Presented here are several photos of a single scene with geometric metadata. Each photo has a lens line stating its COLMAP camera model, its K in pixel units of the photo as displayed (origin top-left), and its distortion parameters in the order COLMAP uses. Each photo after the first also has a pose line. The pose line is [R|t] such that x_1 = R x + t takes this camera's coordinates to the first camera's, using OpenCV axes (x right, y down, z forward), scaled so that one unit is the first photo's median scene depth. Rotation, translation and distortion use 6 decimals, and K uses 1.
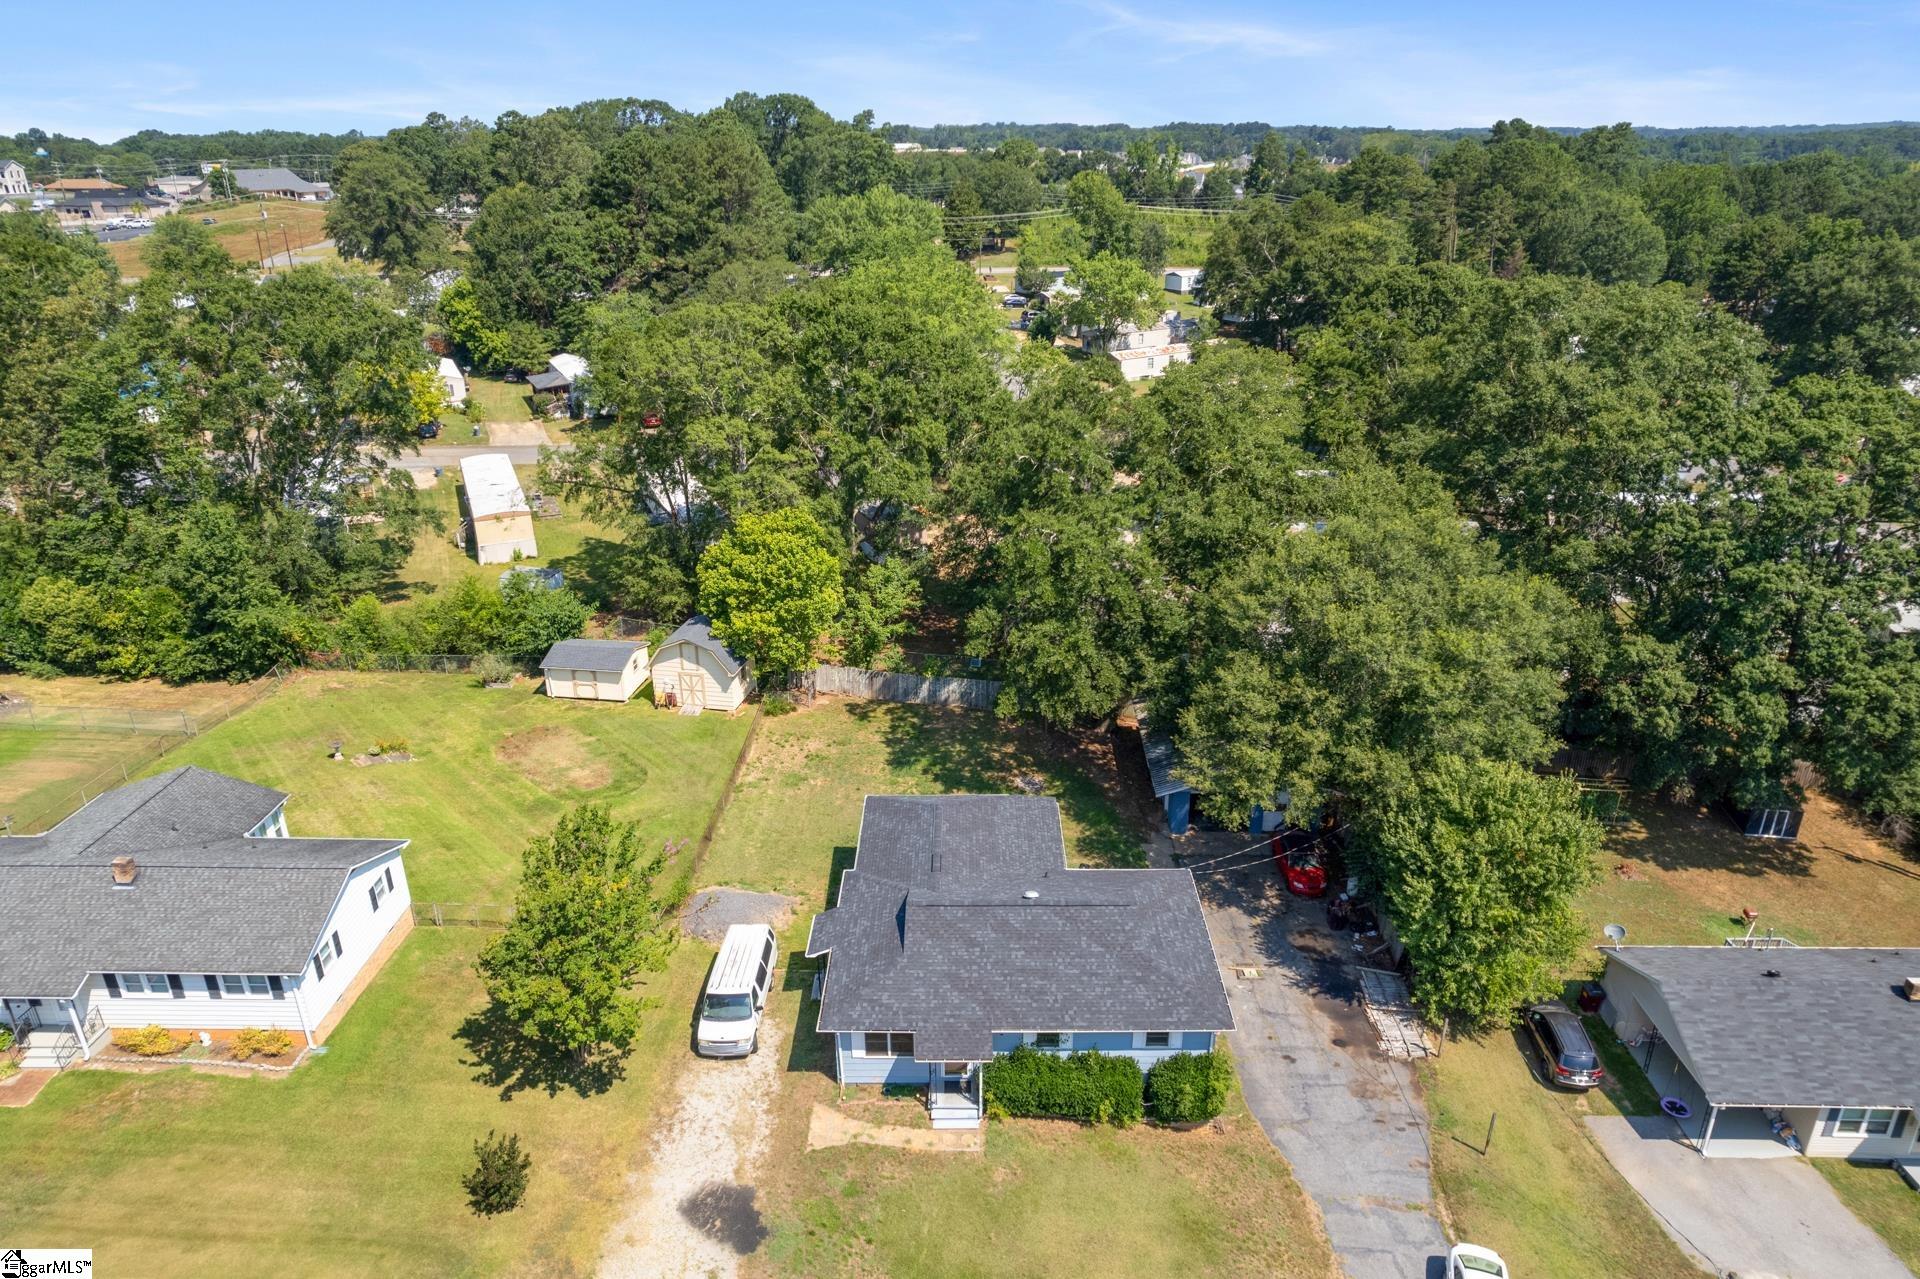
lens RADIAL K [[1231.2, 0, 973.6], [0, 1231.2, 637.7], [0, 0, 1]] dist [-0.079163, 0.071584]
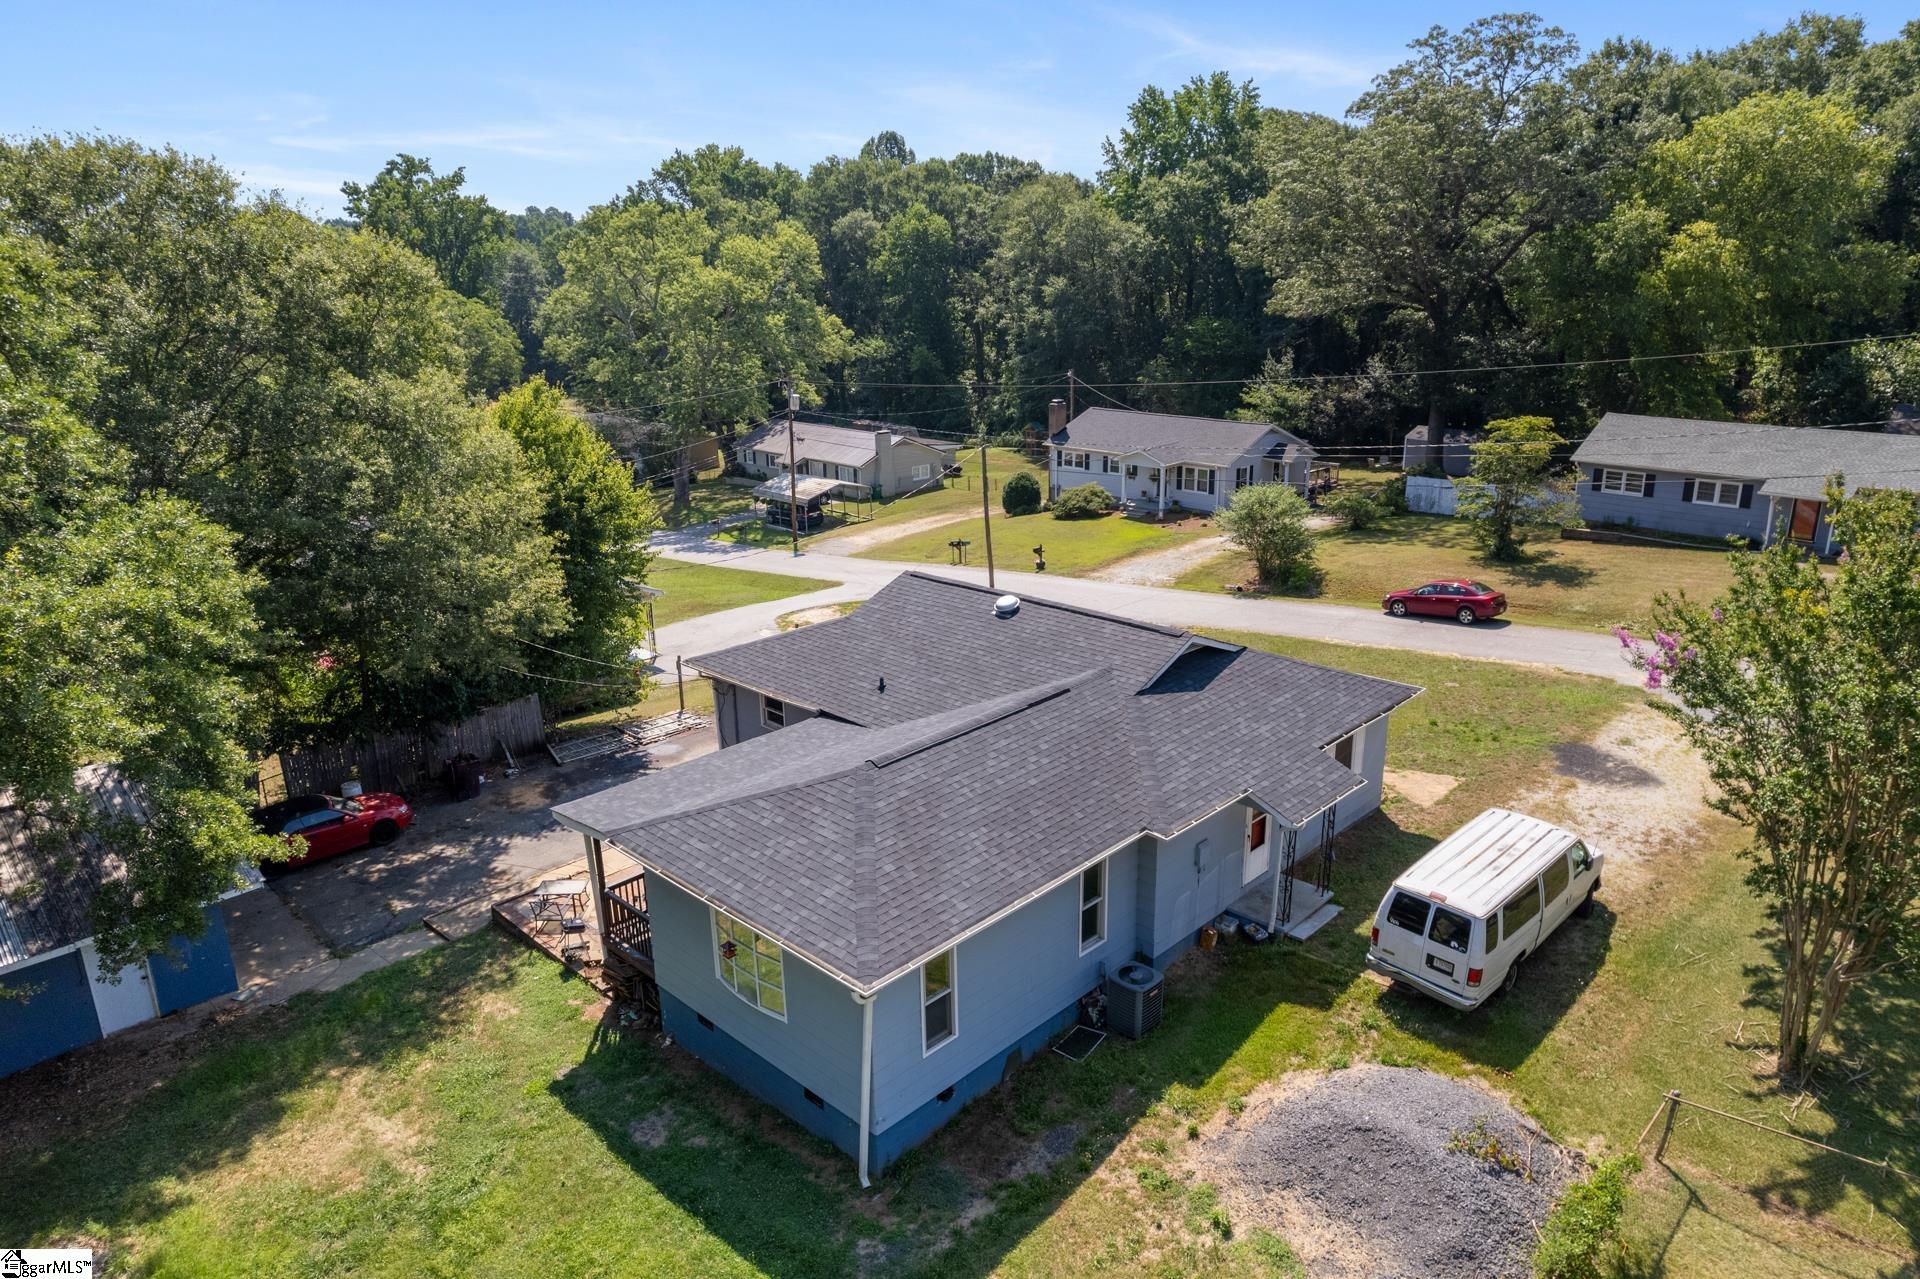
lens RADIAL K [[1231.2, 0, 973.6], [0, 1231.2, 637.7], [0, 0, 1]] dist [-0.079163, 0.071584]
pose [[-0.726301, -0.178495, 0.663796, -0.328239], [0.283552, 0.801901, 0.525884, -0.095858], [-0.626167, 0.570171, -0.531809, 1.276604]]
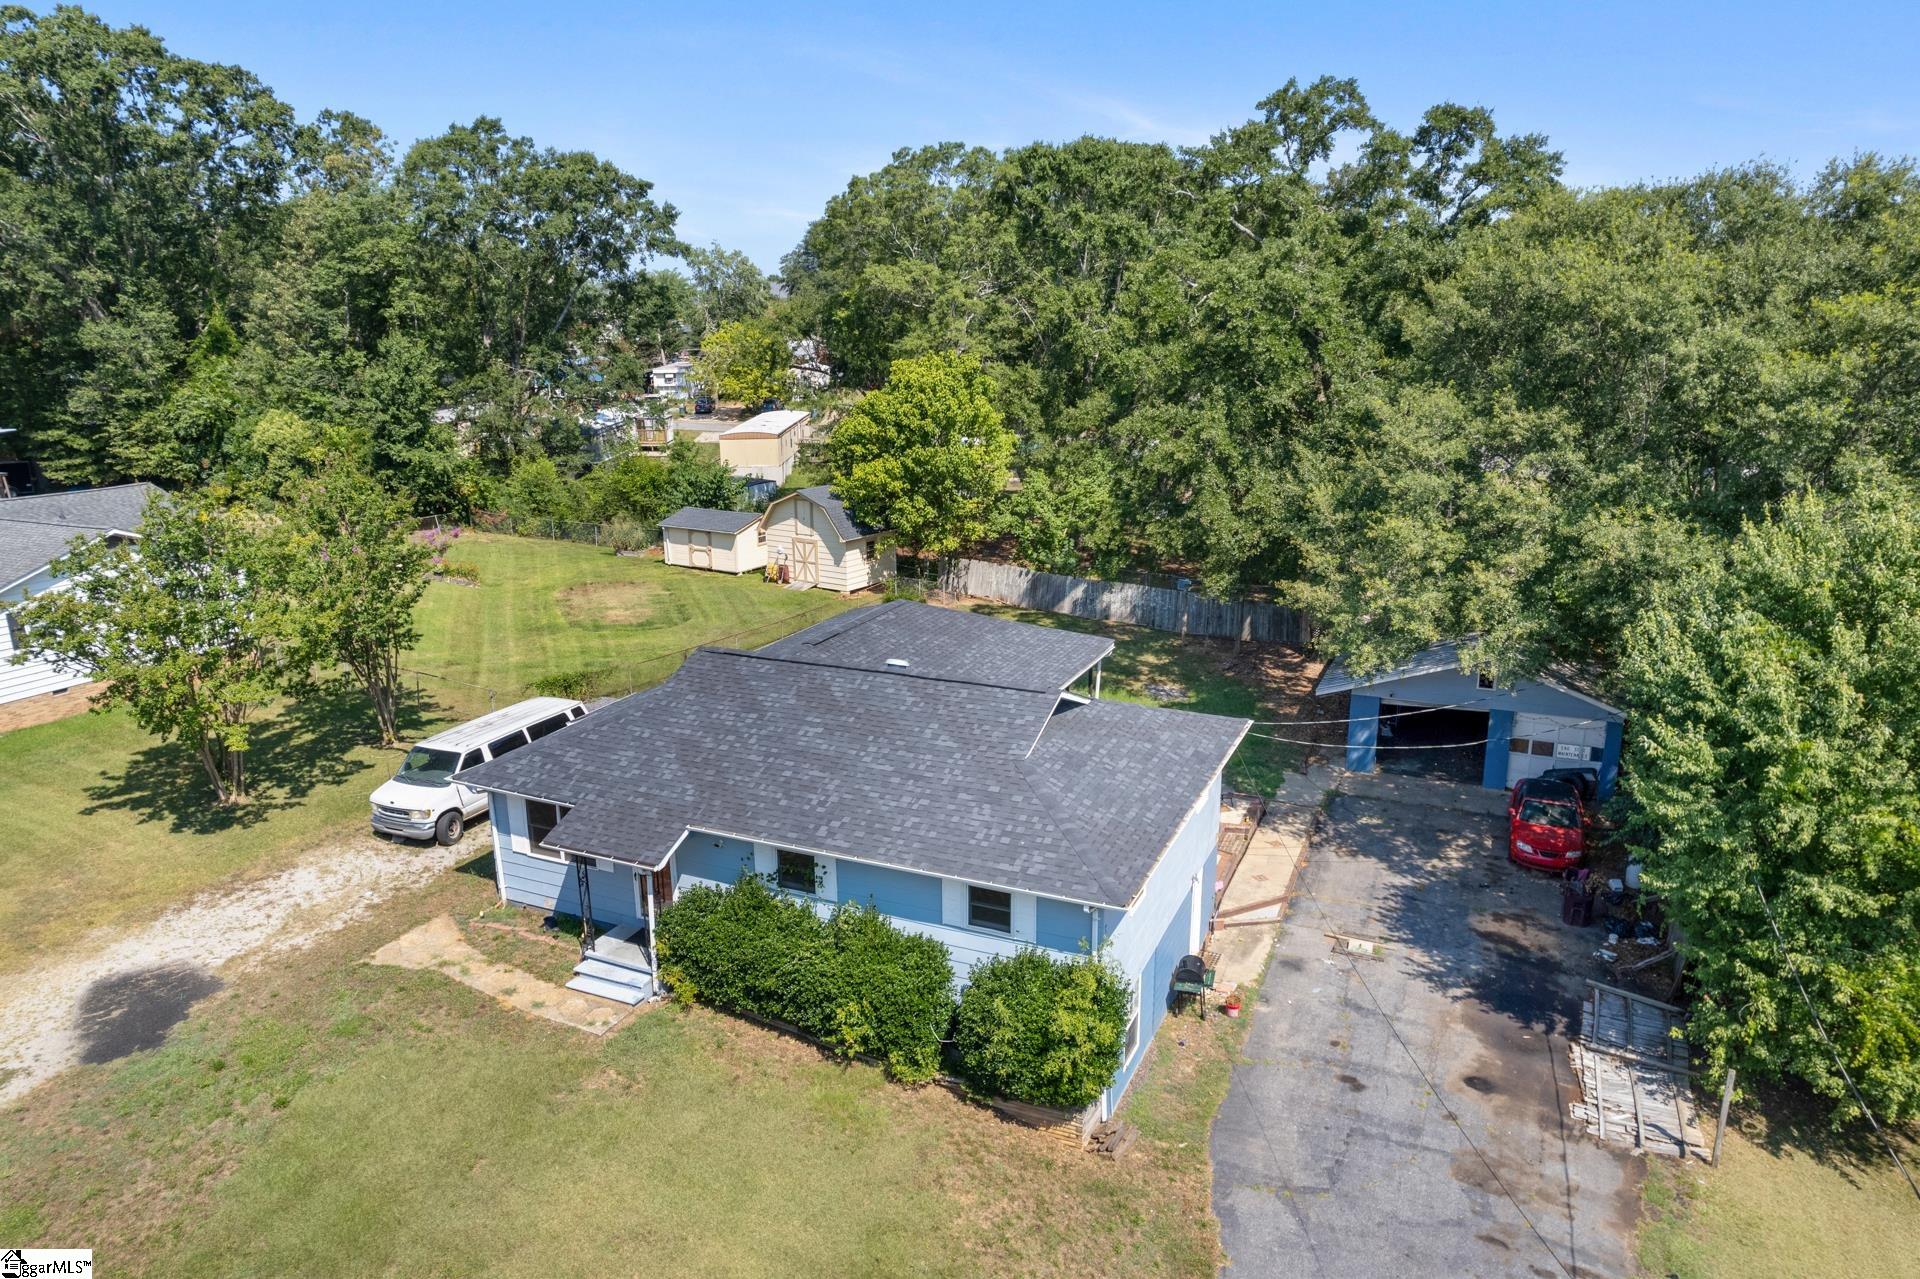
lens RADIAL K [[1231.2, 0, 973.6], [0, 1231.2, 637.7], [0, 0, 1]] dist [-0.079163, 0.071584]
pose [[0.917077, 0.099140, -0.386189, 0.282310], [-0.150497, 0.983015, -0.105030, 0.240019], [0.369217, 0.154441, 0.916421, 0.467717]]
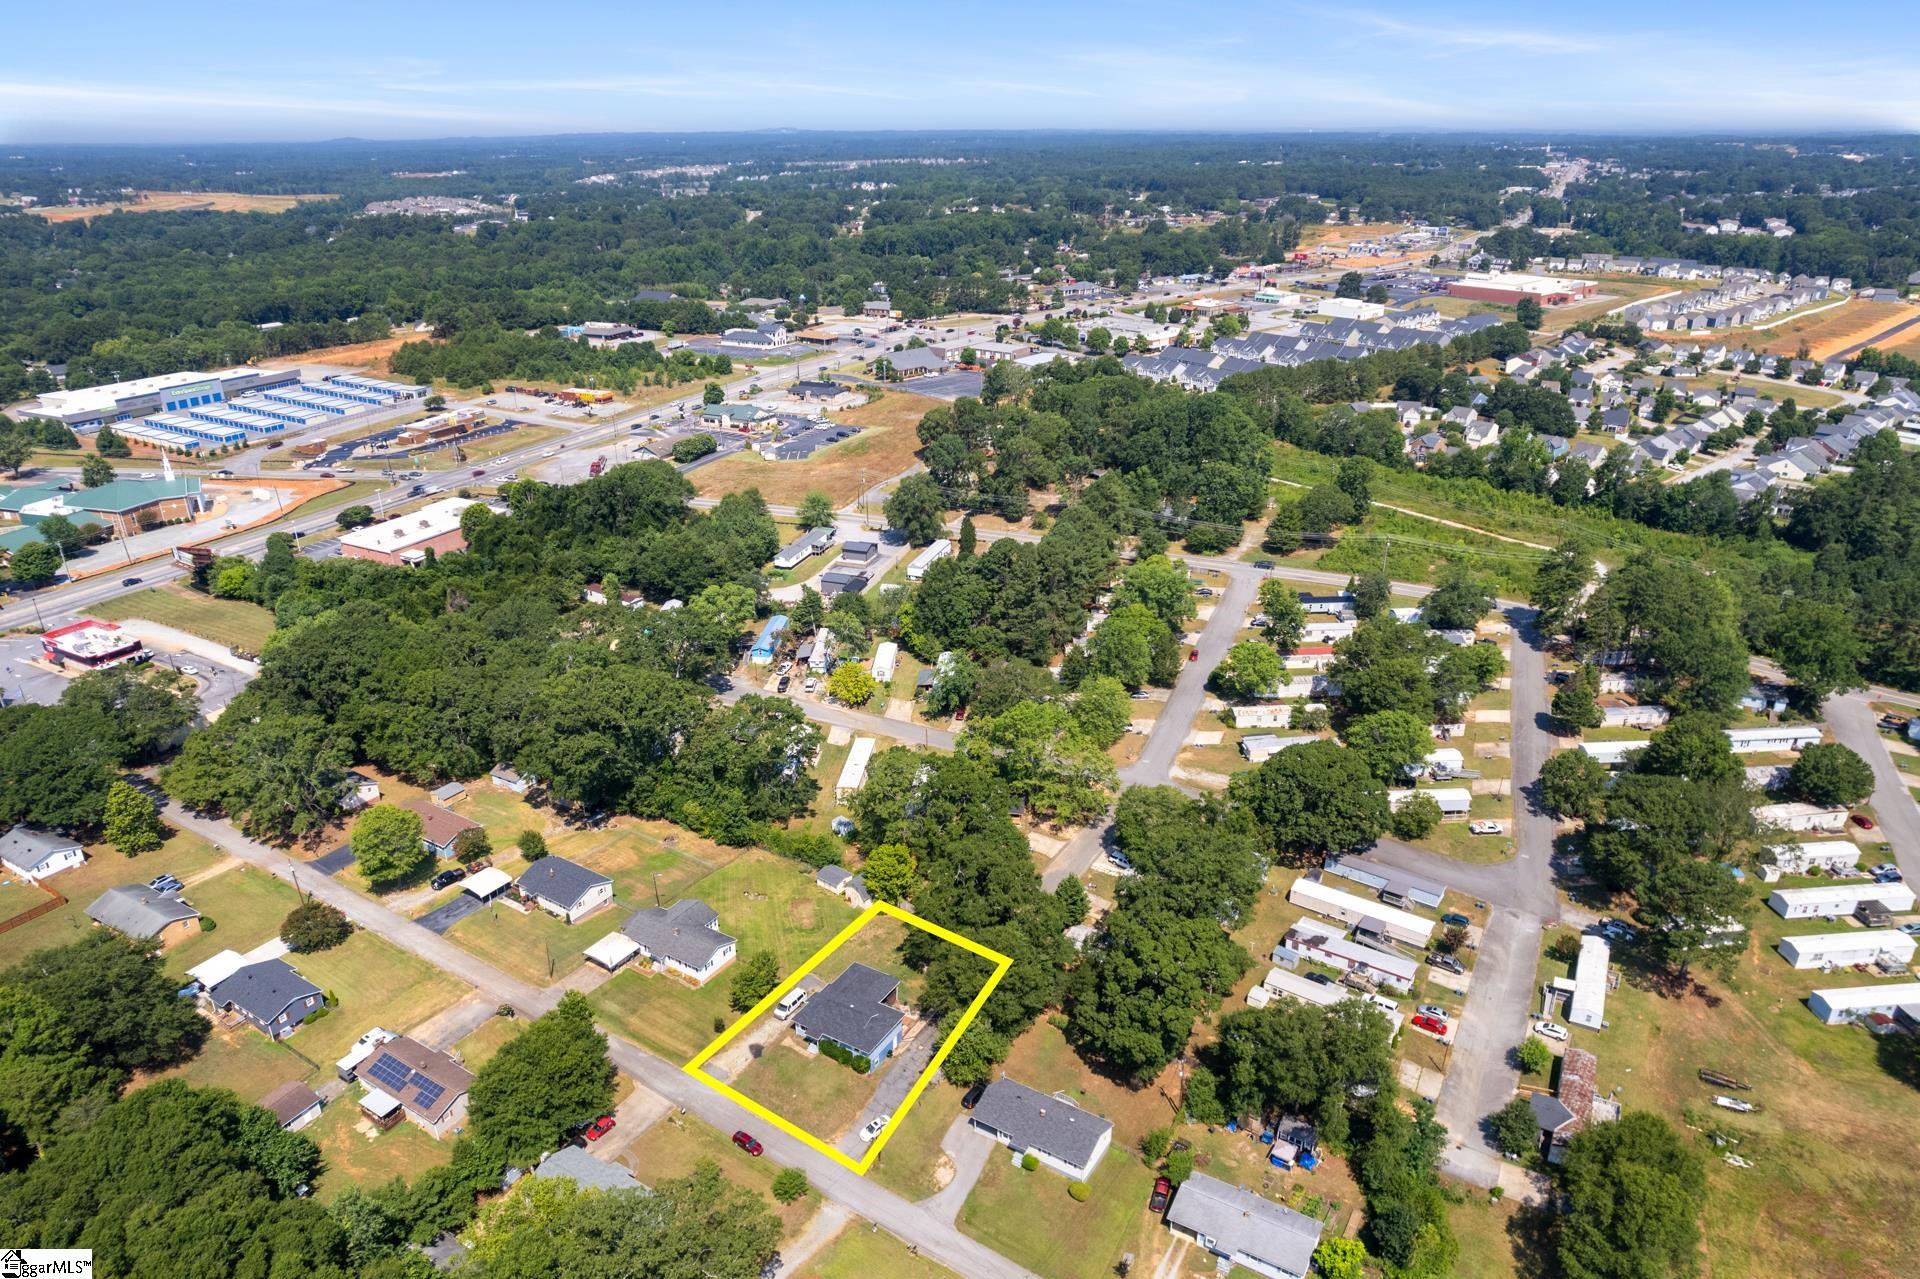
lens RADIAL K [[1231.2, 0, 973.6], [0, 1231.2, 637.7], [0, 0, 1]] dist [-0.079163, 0.071584]
pose [[0.864942, 0.201575, -0.459612, 1.866884], [-0.194930, 0.978827, 0.062454, -1.217782], [0.462469, 0.035573, 0.885921, -2.247312]]
